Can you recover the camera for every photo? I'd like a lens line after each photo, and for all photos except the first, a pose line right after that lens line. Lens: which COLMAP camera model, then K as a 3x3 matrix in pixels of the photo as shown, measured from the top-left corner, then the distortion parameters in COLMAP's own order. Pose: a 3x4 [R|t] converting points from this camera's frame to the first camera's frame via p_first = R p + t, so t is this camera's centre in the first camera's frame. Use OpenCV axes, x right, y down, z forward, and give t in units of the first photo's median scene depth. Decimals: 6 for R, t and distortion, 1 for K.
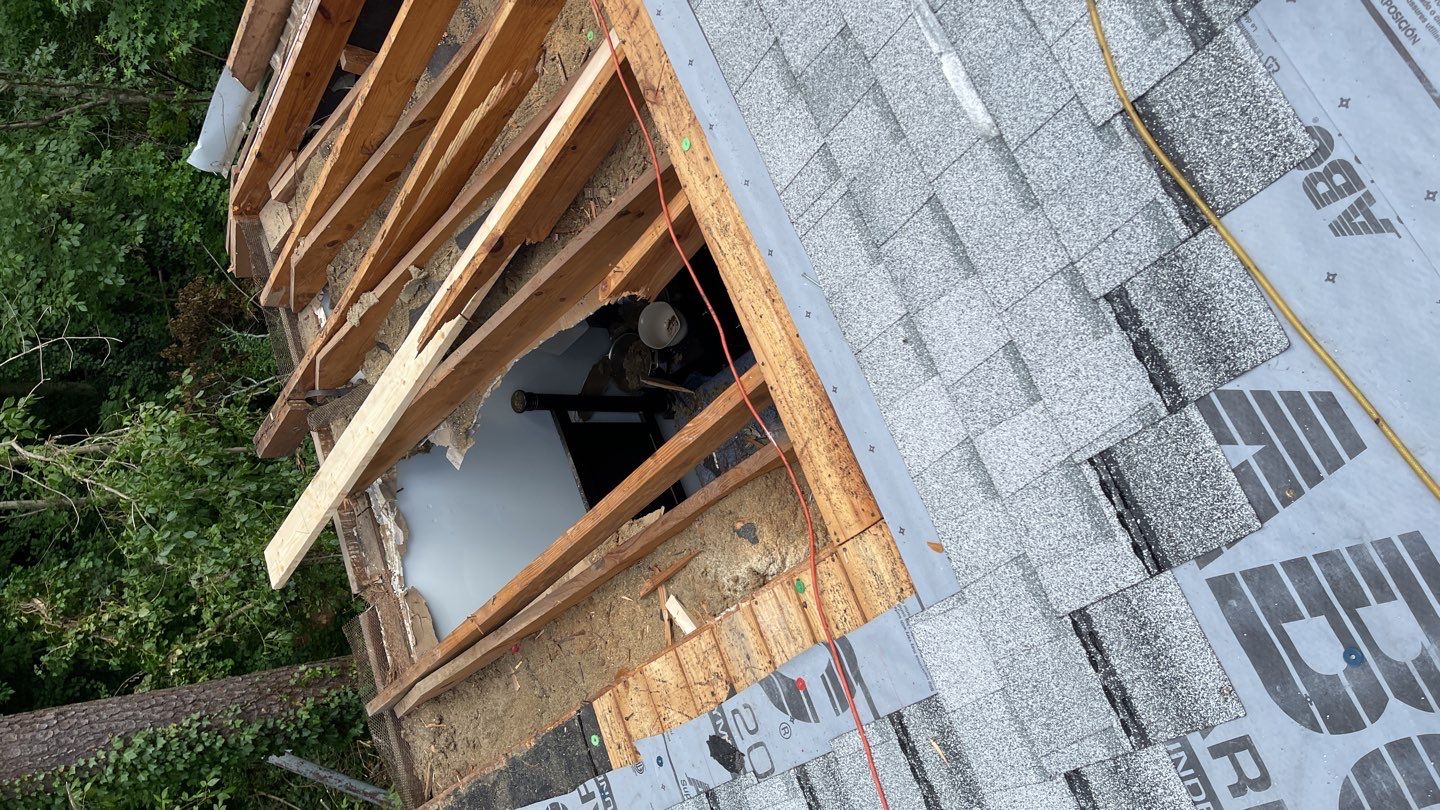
lens RADIAL K [[1116.0, 0, 739.0], [0, 1116.0, 396.0], [0, 0, 1]] dist [0.068756, -0.101561]
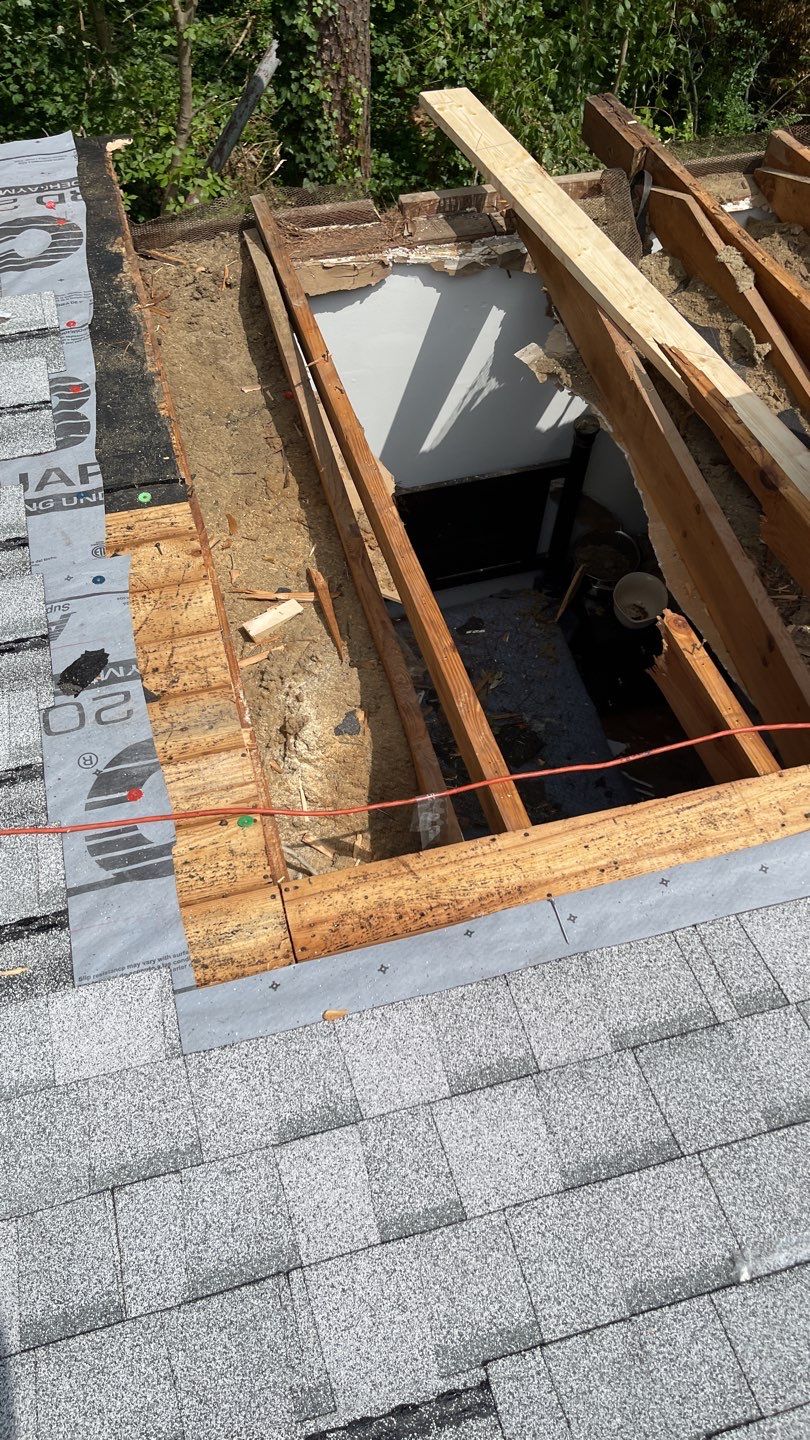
lens RADIAL K [[1116.0, 0, 409.9], [0, 1116.0, 739.8], [0, 0, 1]] dist [0.068756, -0.101561]
pose [[-0.194970, 0.968195, 0.156795, -0.108530], [-0.970590, -0.213474, 0.111280, -0.015928], [0.141212, -0.130487, 0.981342, 0.159626]]
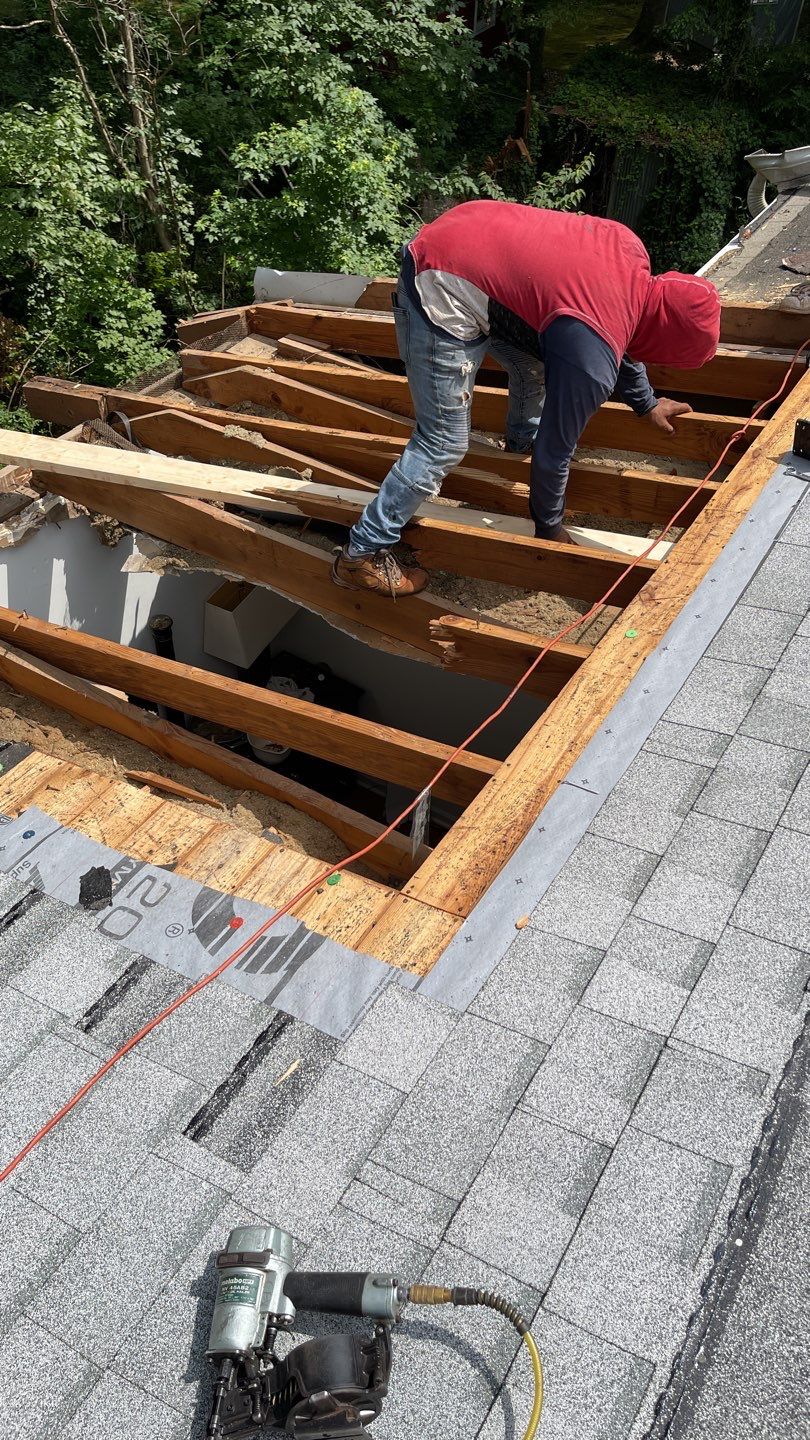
lens RADIAL K [[1119.8, 0, 417.8], [0, 1119.8, 726.3], [0, 0, 1]] dist [0.052927, -0.067075]
pose [[0.368556, 0.929362, -0.021306, -0.014453], [-0.870970, 0.337207, -0.357357, 0.285789], [-0.324929, 0.150263, 0.933725, 0.046520]]
